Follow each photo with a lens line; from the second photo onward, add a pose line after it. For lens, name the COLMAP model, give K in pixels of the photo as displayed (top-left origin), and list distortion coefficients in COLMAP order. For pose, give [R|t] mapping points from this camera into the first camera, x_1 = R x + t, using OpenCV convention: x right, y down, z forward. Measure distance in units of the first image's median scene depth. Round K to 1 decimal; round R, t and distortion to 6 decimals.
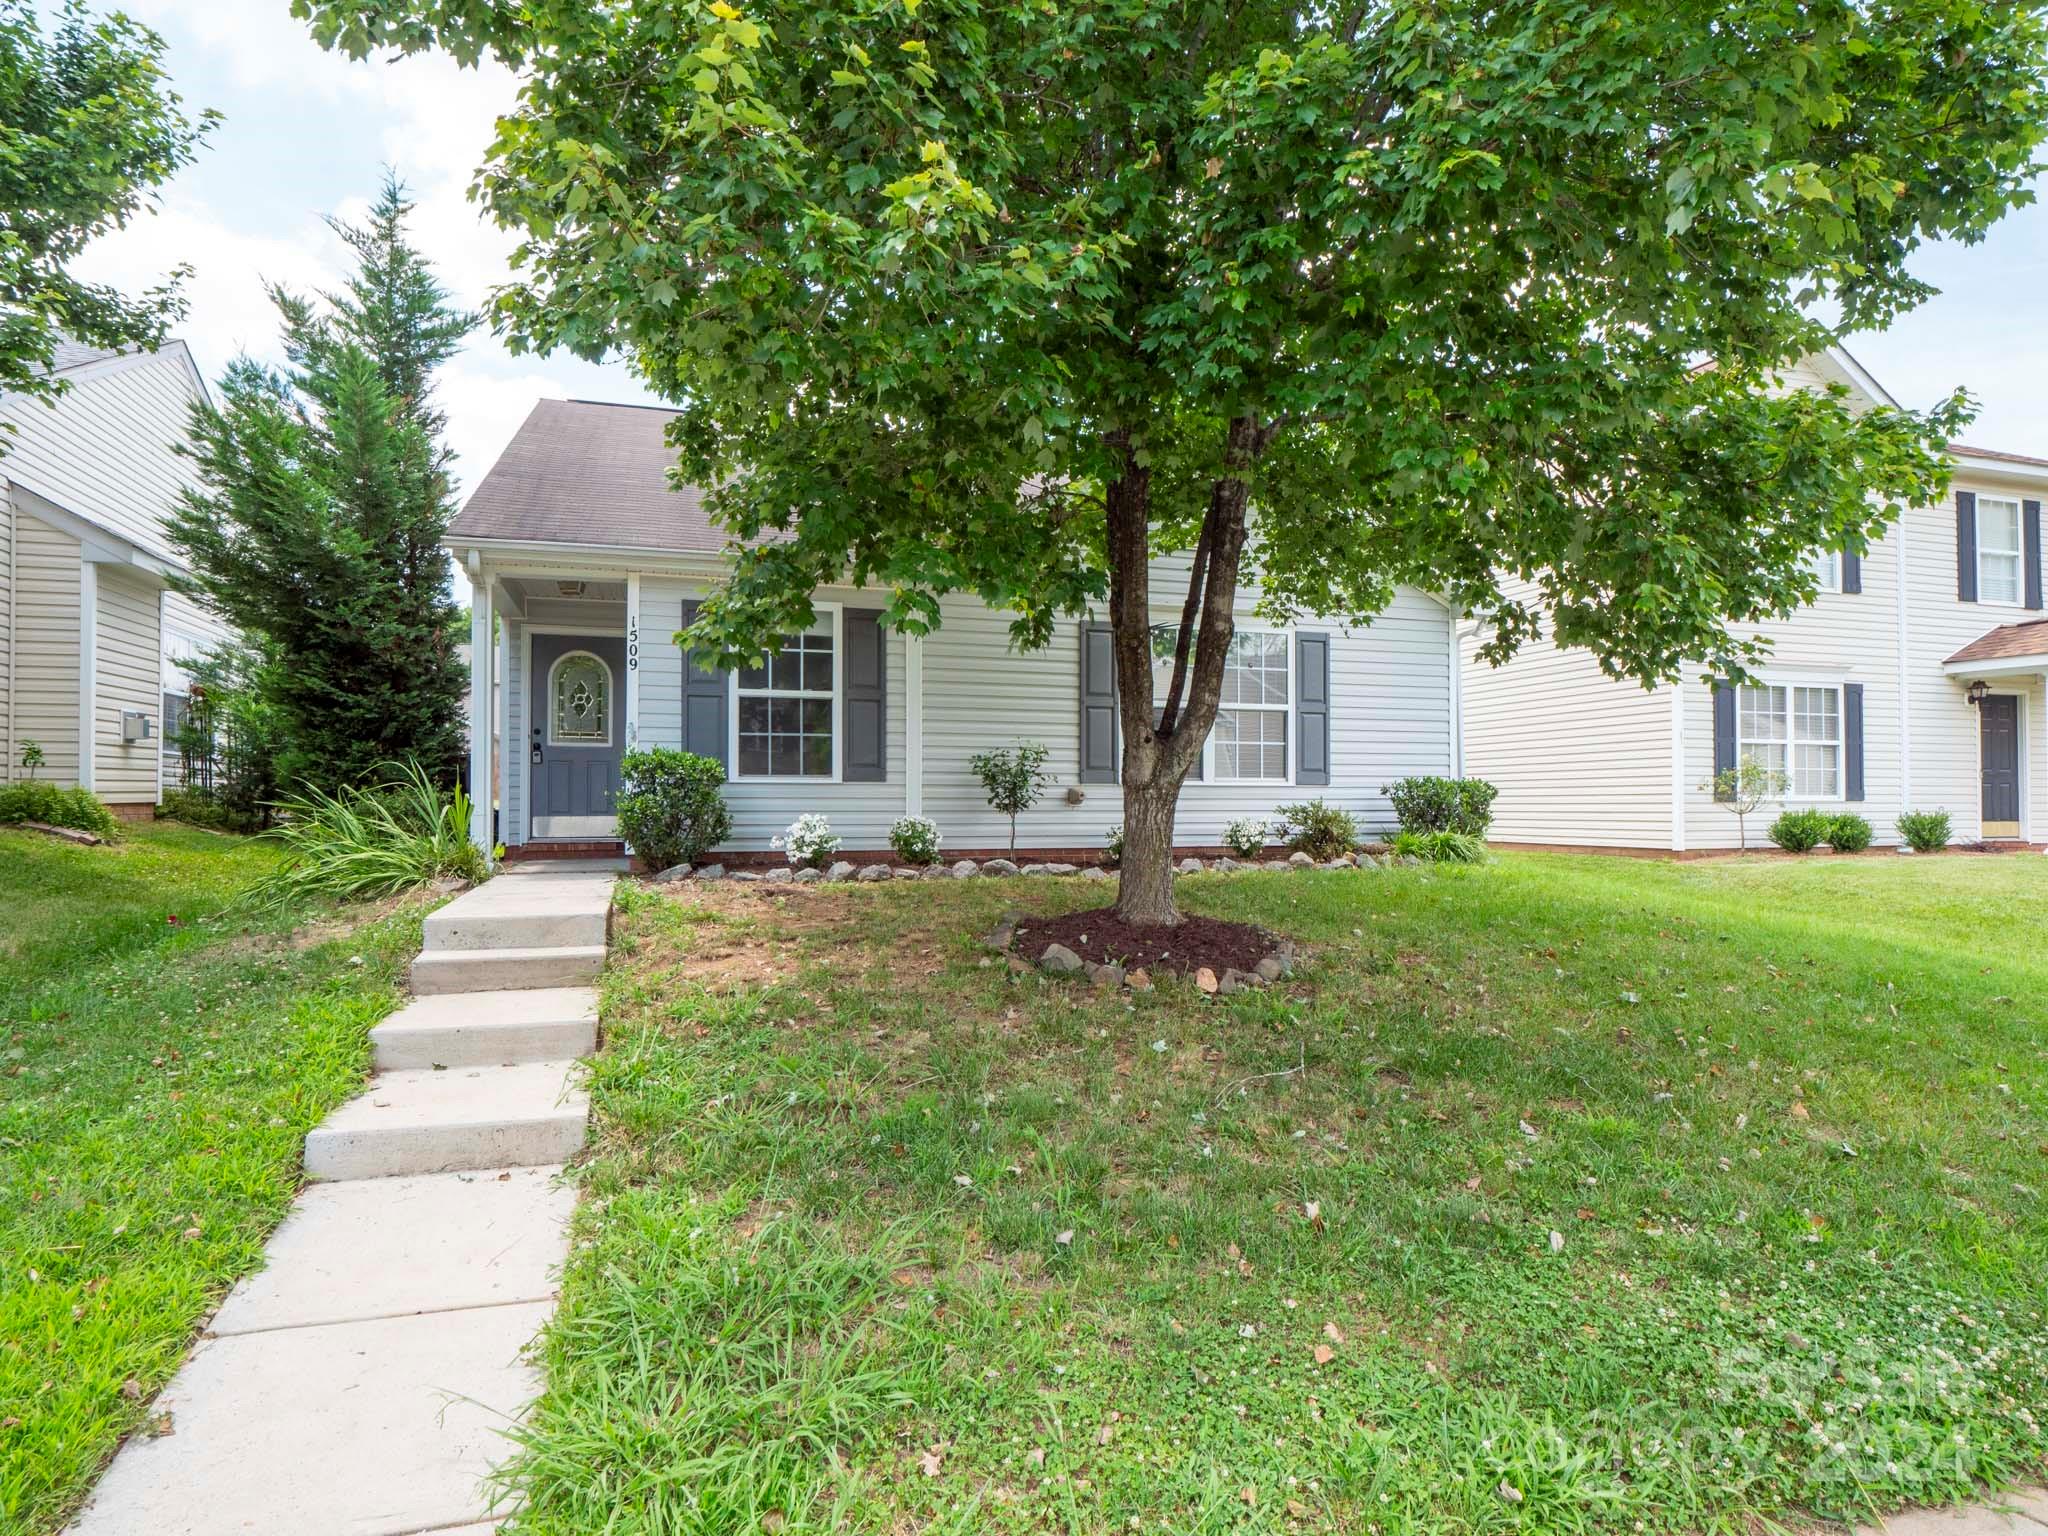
lens RADIAL K [[1147.1, 0, 982.0], [0, 1147.1, 777.0], [0, 0, 1]] dist [-0.003019, -0.000808]
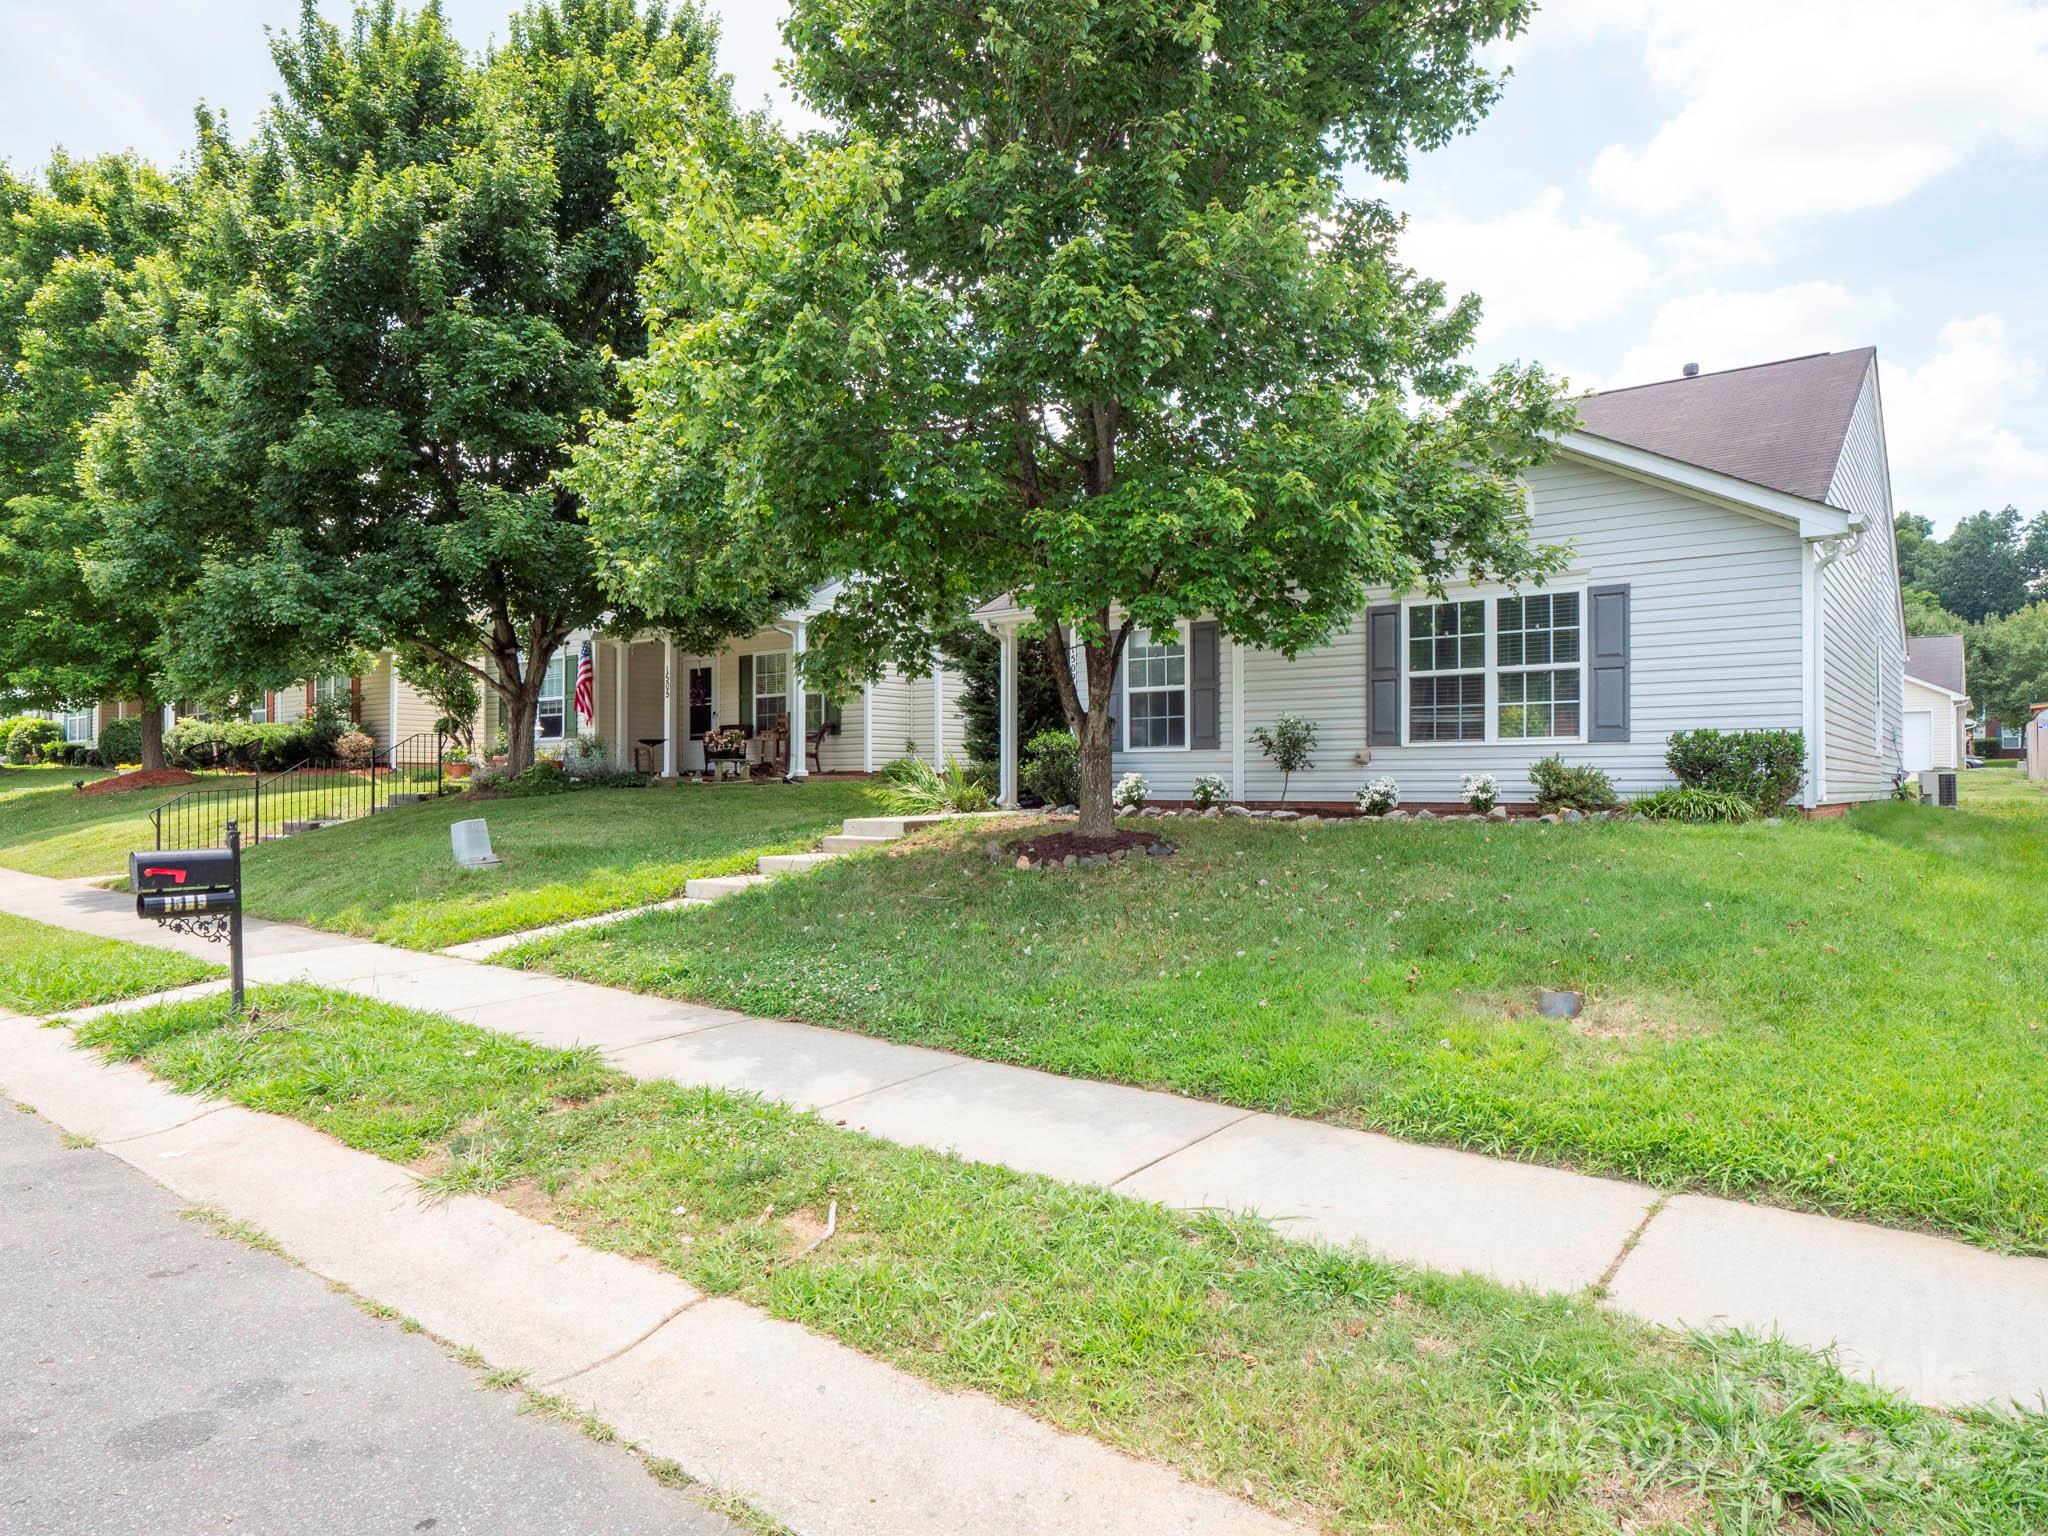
lens RADIAL K [[1267.7, 0, 968.1], [0, 1267.7, 764.5], [0, 0, 1]] dist [0.020381, -0.000431]
pose [[0.552163, -0.014126, -0.833617, 0.992289], [0.018386, 0.999820, -0.004764, 0.023588], [0.833534, -0.012696, 0.552323, -0.057483]]
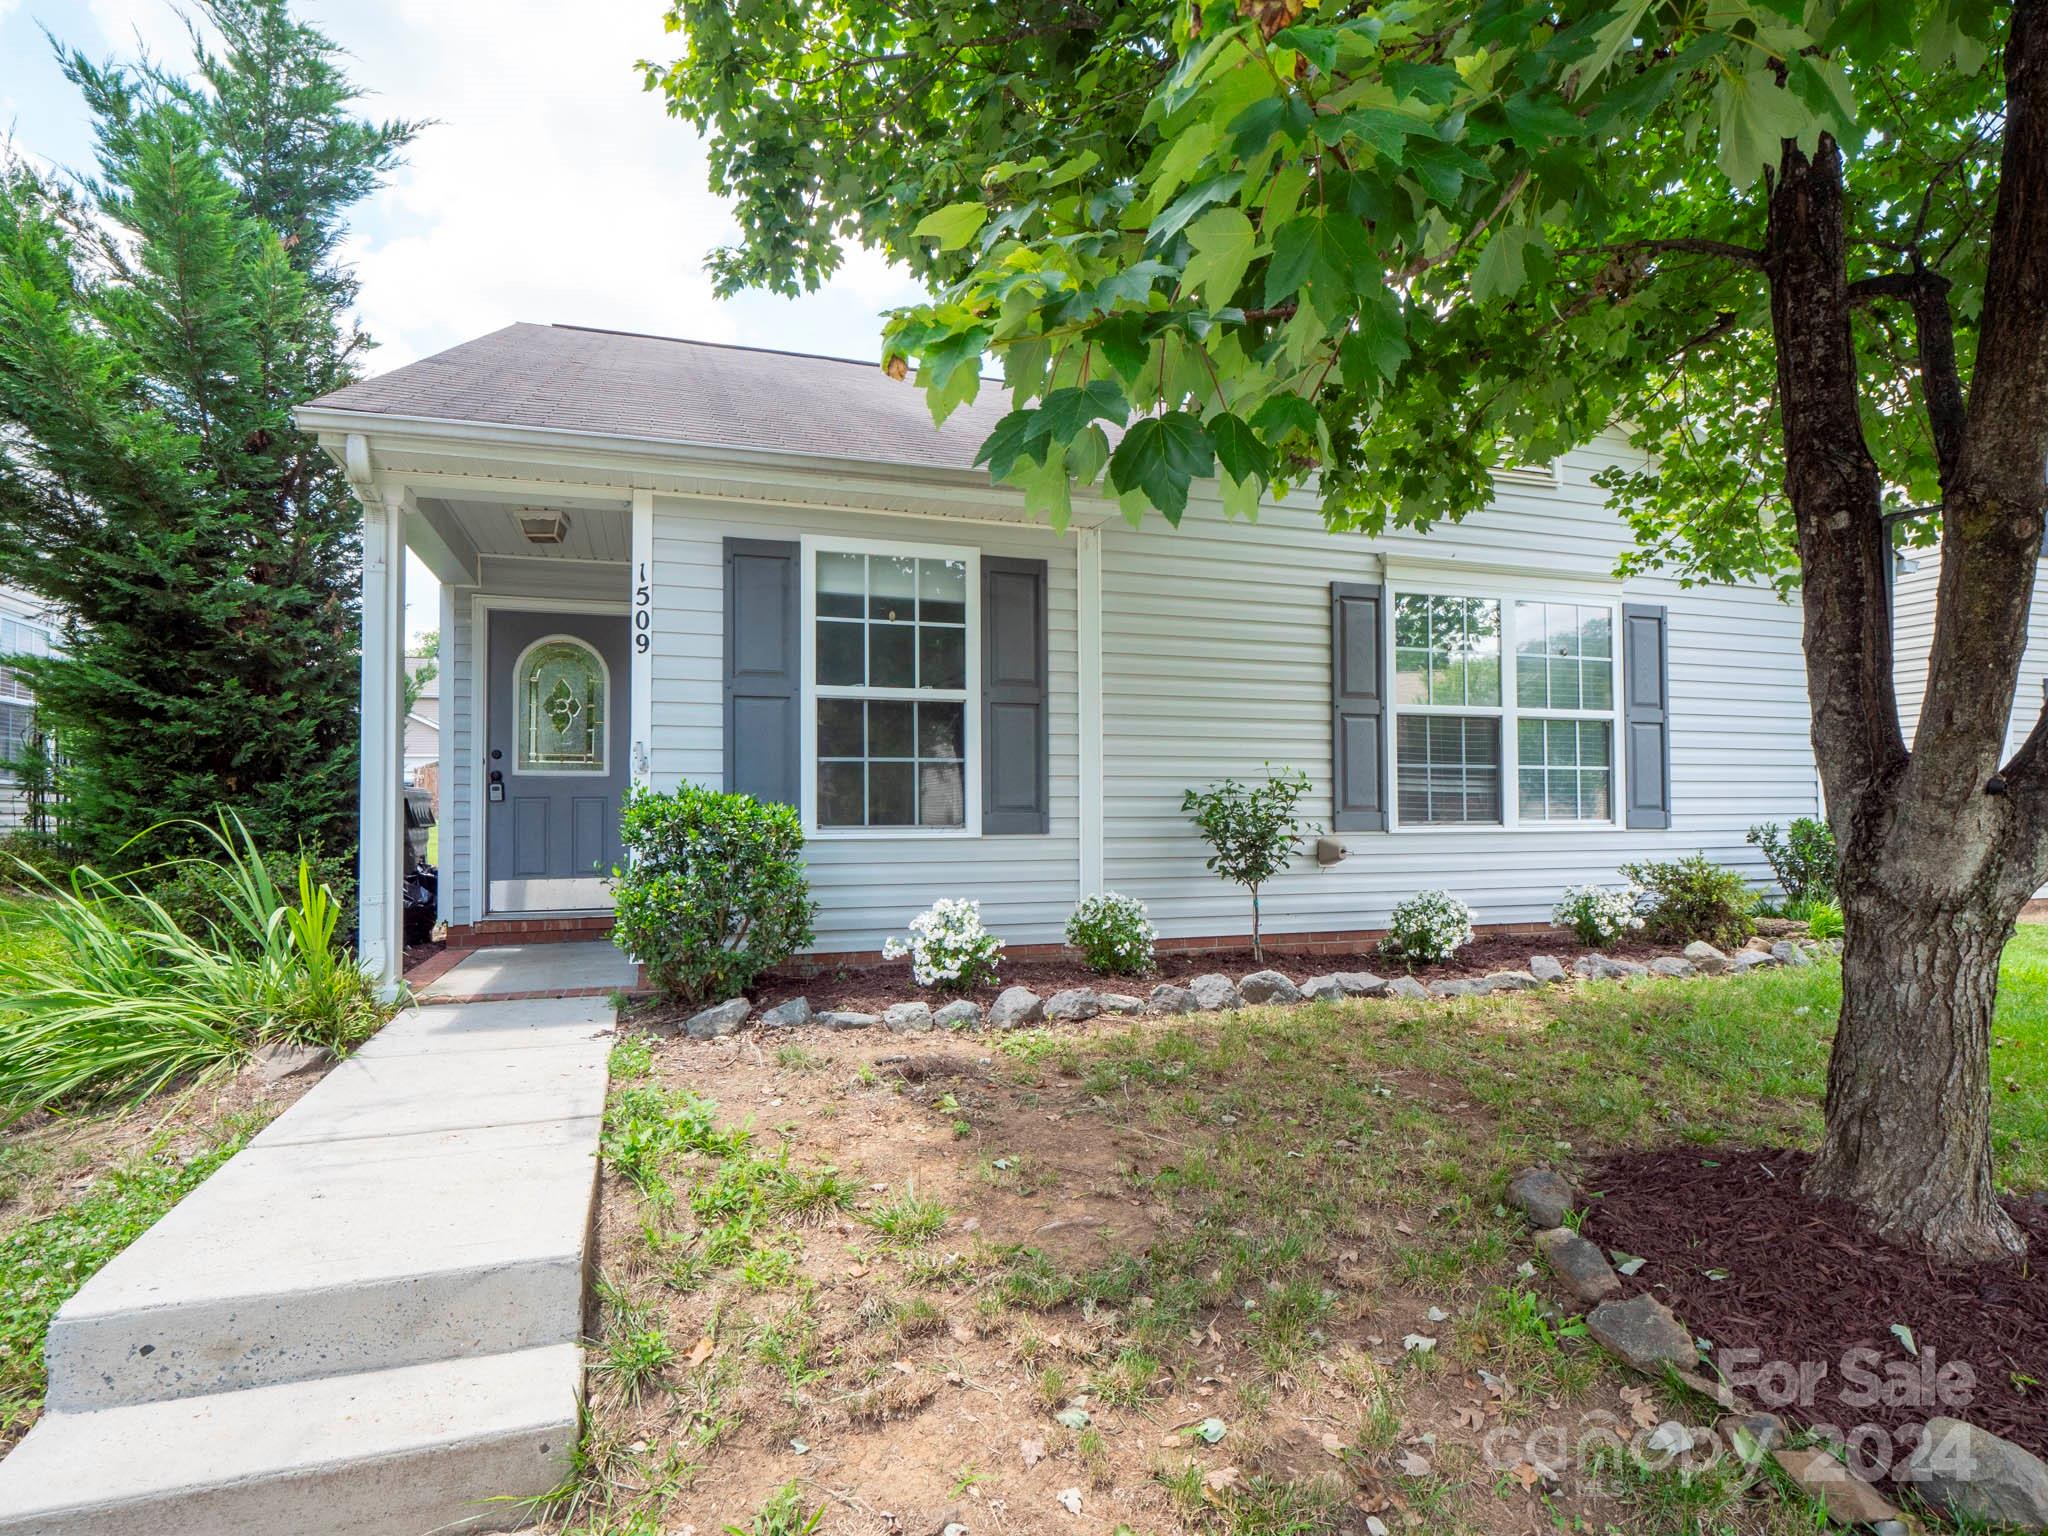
lens RADIAL K [[1055.1, 0, 983.2], [0, 1055.1, 779.3], [0, 0, 1]] dist [-0.004708, -0.002035]
pose [[0.999706, -0.004478, 0.023835, -0.134479], [0.004646, 0.999965, -0.006988, -0.022221], [-0.023803, 0.007097, 0.999691, 0.429676]]
